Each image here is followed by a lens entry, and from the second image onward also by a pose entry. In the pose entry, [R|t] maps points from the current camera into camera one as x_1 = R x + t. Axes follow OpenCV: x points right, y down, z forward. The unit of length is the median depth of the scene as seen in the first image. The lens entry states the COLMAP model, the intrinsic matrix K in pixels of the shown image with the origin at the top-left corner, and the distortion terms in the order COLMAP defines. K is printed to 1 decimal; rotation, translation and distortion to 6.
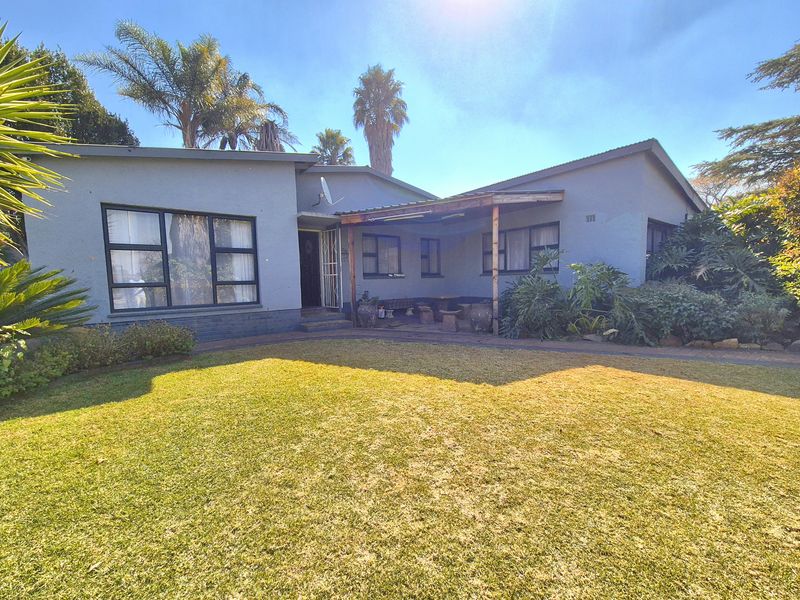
lens RADIAL K [[330.4, 0, 395.5], [0, 330.4, 303.4], [0, 0, 1]] dist [-0.000820, -0.000198]
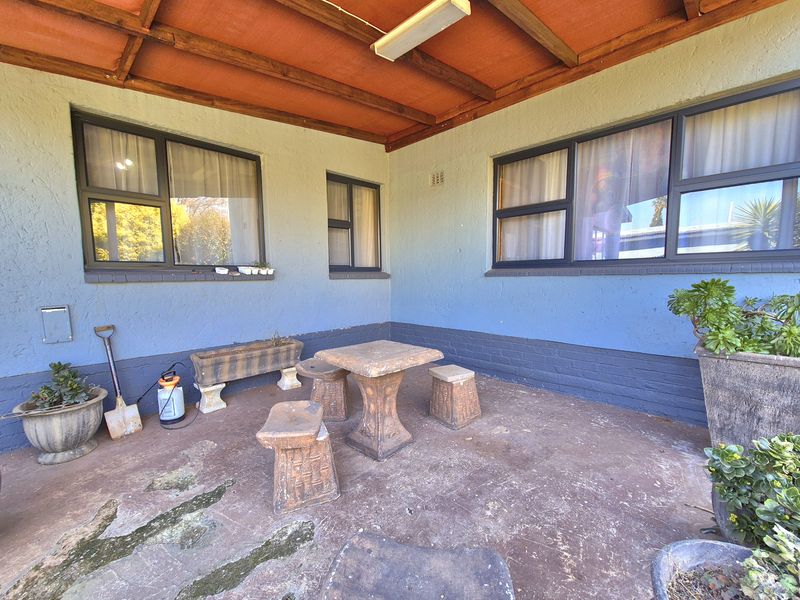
lens RADIAL K [[330.4, 0, 395.5], [0, 330.4, 303.4], [0, 0, 1]] dist [-0.000820, -0.000198]
pose [[0.989150, -0.003725, 0.146859, 0.101328], [0.002451, 0.999958, 0.008849, -0.054802], [-0.146886, -0.008393, 0.989118, 0.641979]]
